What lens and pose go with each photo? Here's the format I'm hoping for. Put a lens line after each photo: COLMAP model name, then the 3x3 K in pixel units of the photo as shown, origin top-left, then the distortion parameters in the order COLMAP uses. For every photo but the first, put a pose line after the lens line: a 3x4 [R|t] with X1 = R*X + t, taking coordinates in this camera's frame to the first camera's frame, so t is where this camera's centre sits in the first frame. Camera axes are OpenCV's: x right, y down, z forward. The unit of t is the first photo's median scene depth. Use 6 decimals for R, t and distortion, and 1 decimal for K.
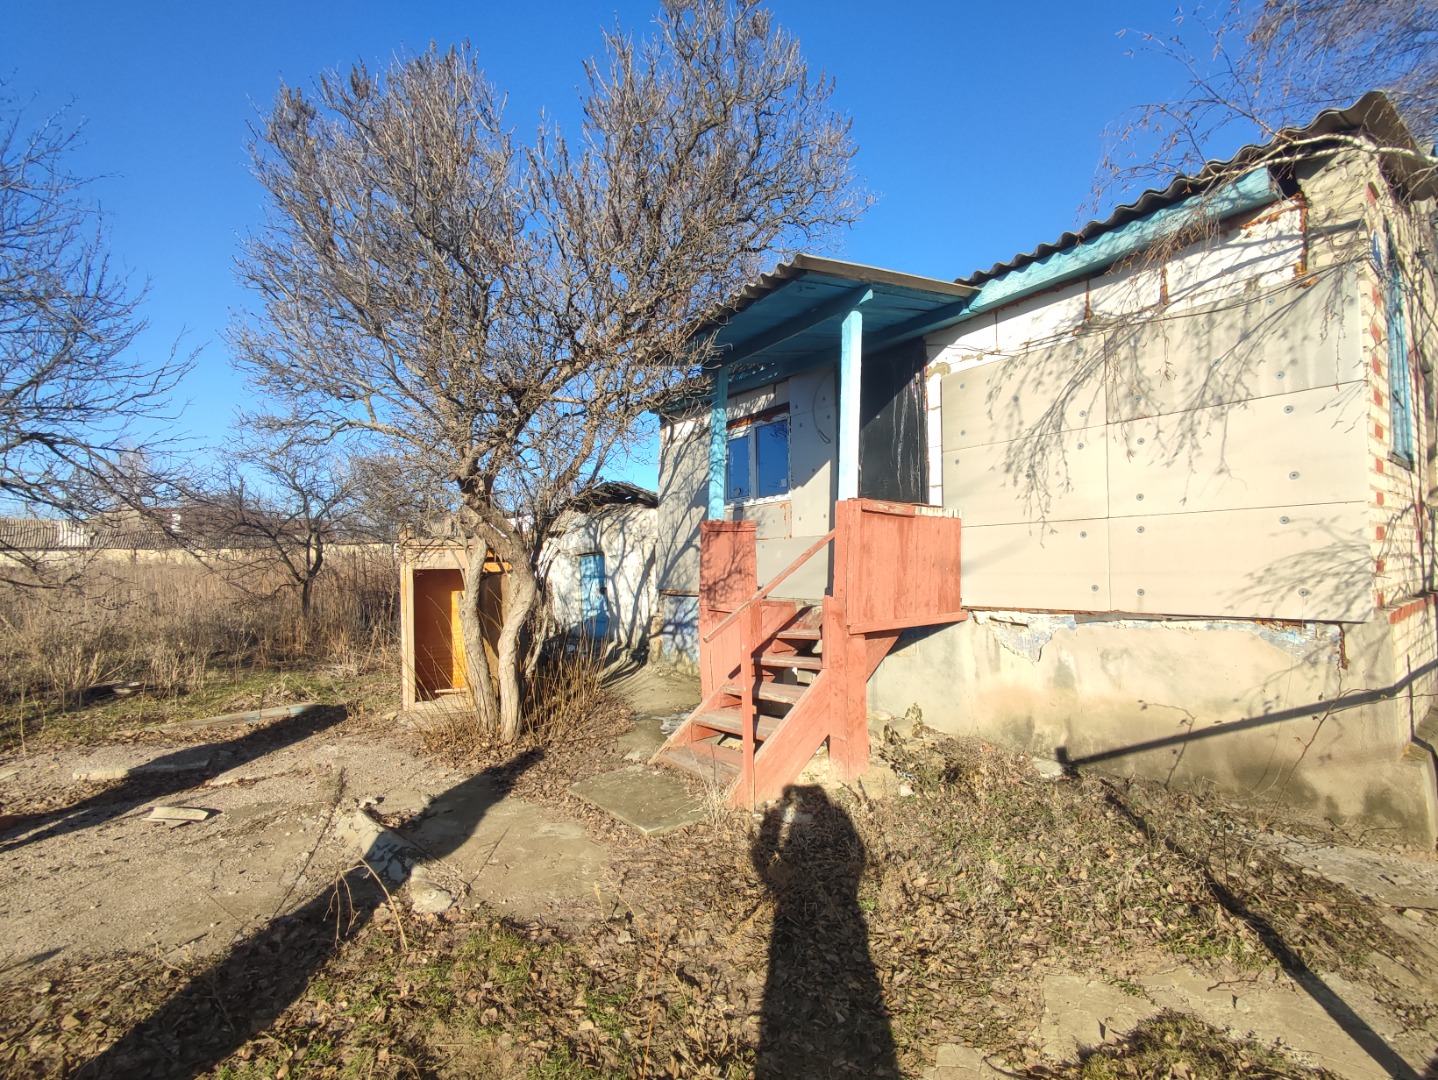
lens RADIAL K [[671.4, 0, 718.6], [0, 671.4, 547.3], [0, 0, 1]] dist [0.004134, 0.000004]
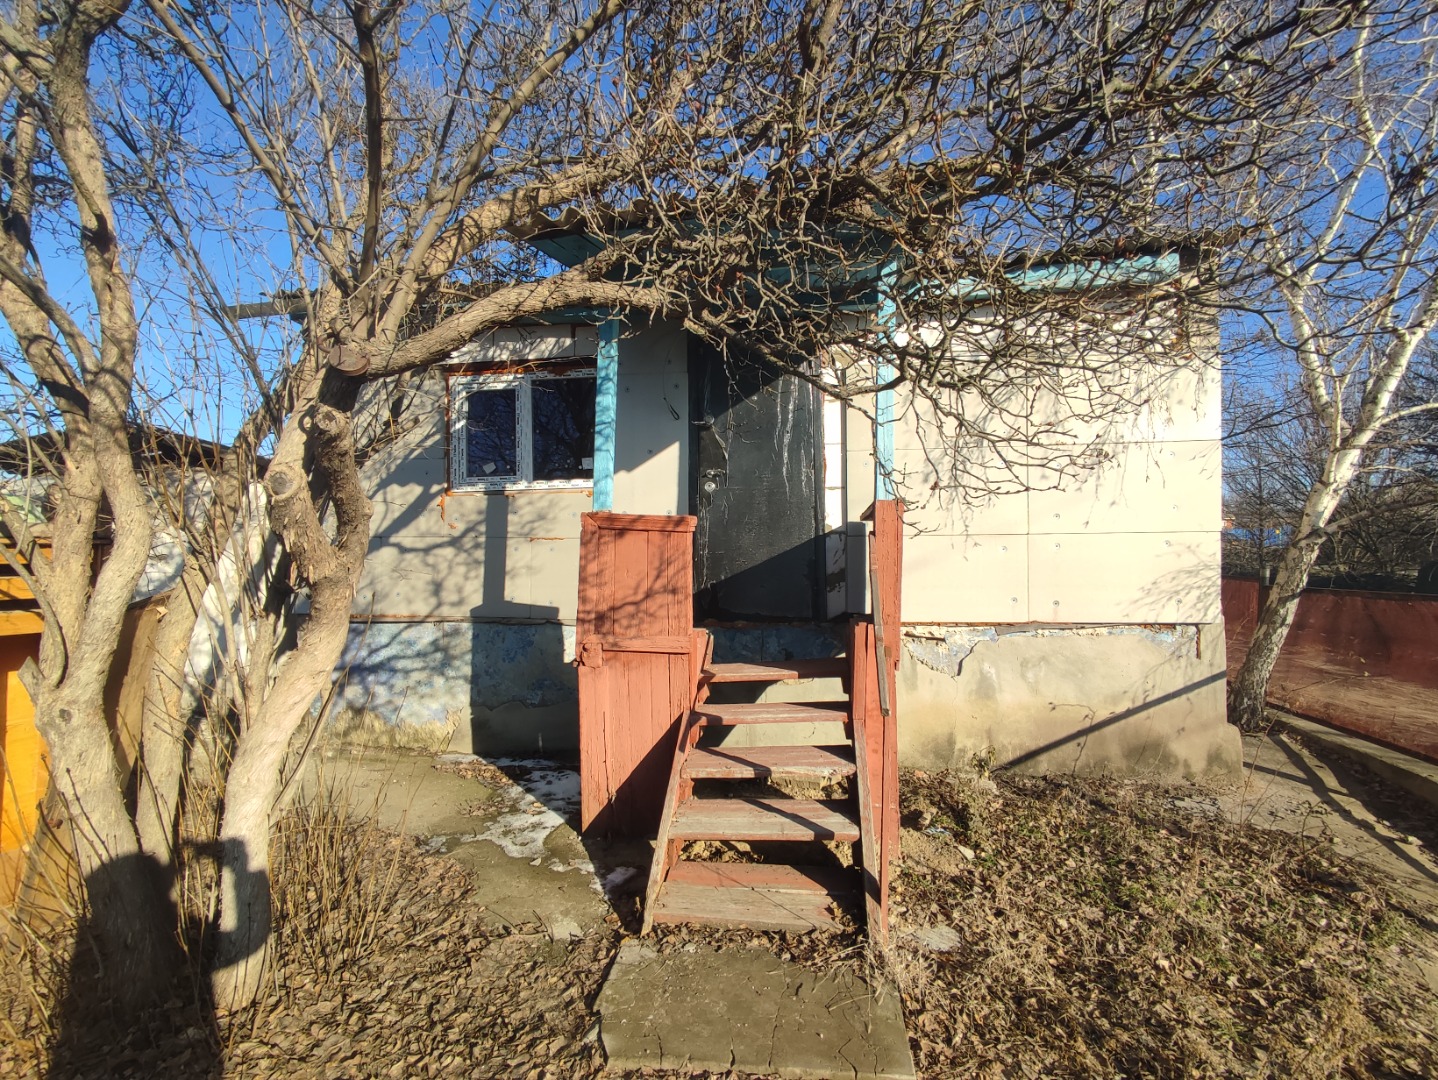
lens RADIAL K [[671.4, 0, 718.9], [0, 671.4, 543.3], [0, 0, 1]] dist [0.004134, 0.000004]
pose [[0.694697, 0.023010, 0.718935, -0.491800], [-0.023890, 0.999675, -0.008910, -0.007932], [-0.718906, -0.010986, 0.695021, 0.573401]]
